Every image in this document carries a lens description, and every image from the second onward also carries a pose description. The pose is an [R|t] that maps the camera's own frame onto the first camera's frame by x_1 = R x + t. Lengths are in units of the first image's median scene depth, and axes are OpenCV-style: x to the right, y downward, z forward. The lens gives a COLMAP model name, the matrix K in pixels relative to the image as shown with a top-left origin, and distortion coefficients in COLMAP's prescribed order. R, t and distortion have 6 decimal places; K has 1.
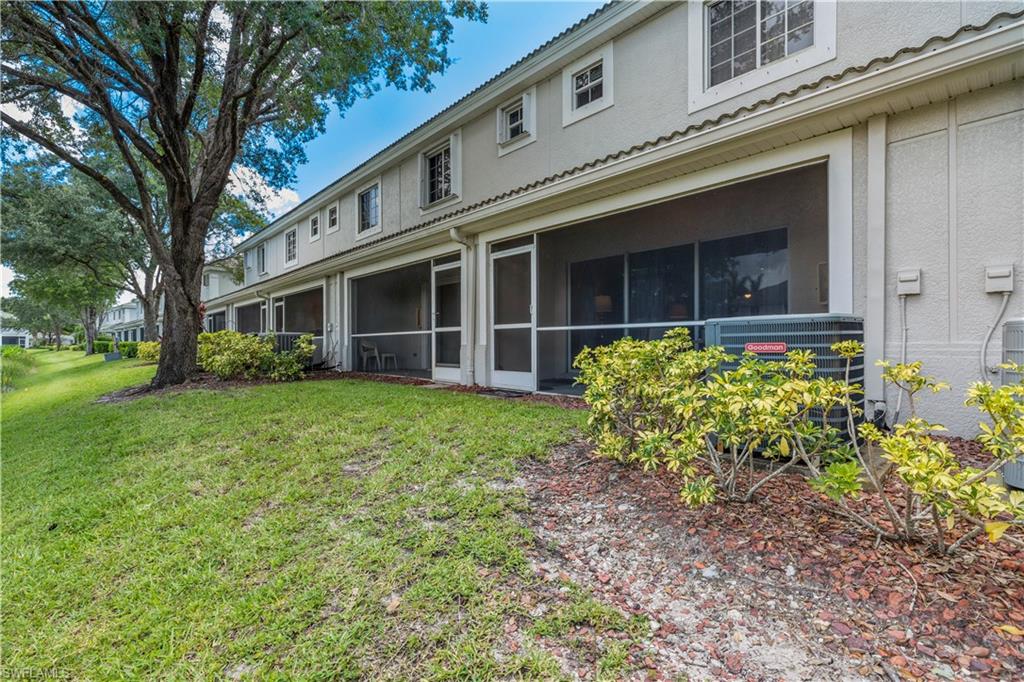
lens RADIAL K [[456.0, 0, 512.0], [0, 456.0, 341.0], [0, 0, 1]] dist [-0.002201, 0.000290]
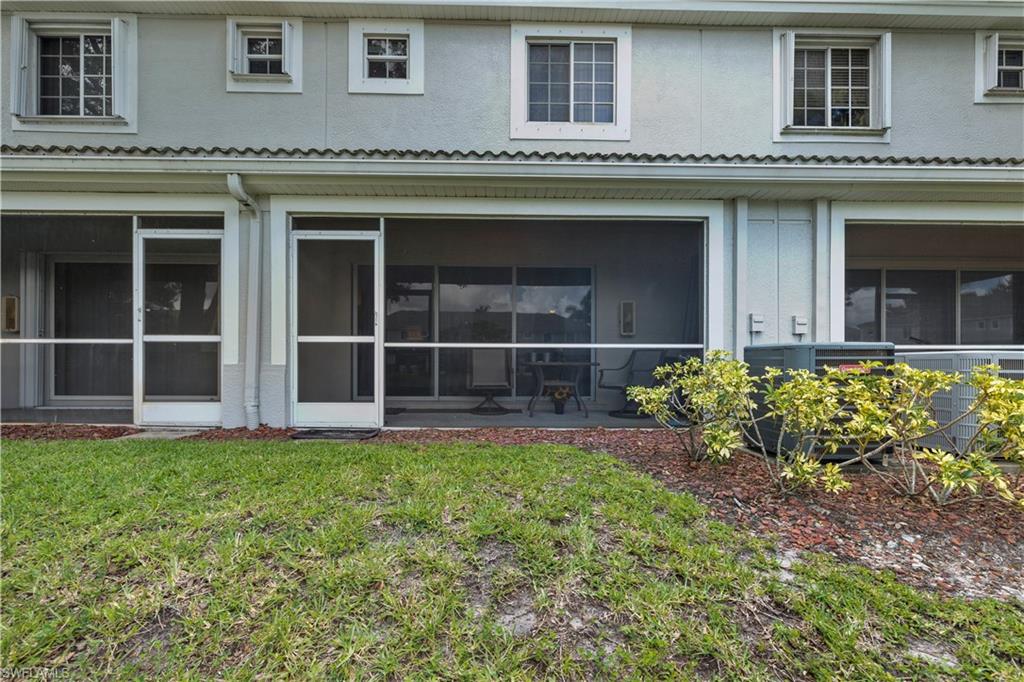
lens RADIAL K [[434.6, 0, 511.0], [0, 434.6, 369.4], [0, 0, 1]] dist [-0.001558, -0.000276]
pose [[0.667908, 0.001024, 0.744243, -0.292191], [-0.011136, 0.999901, 0.008618, 0.005267], [-0.744161, -0.014044, 0.667853, 0.306717]]
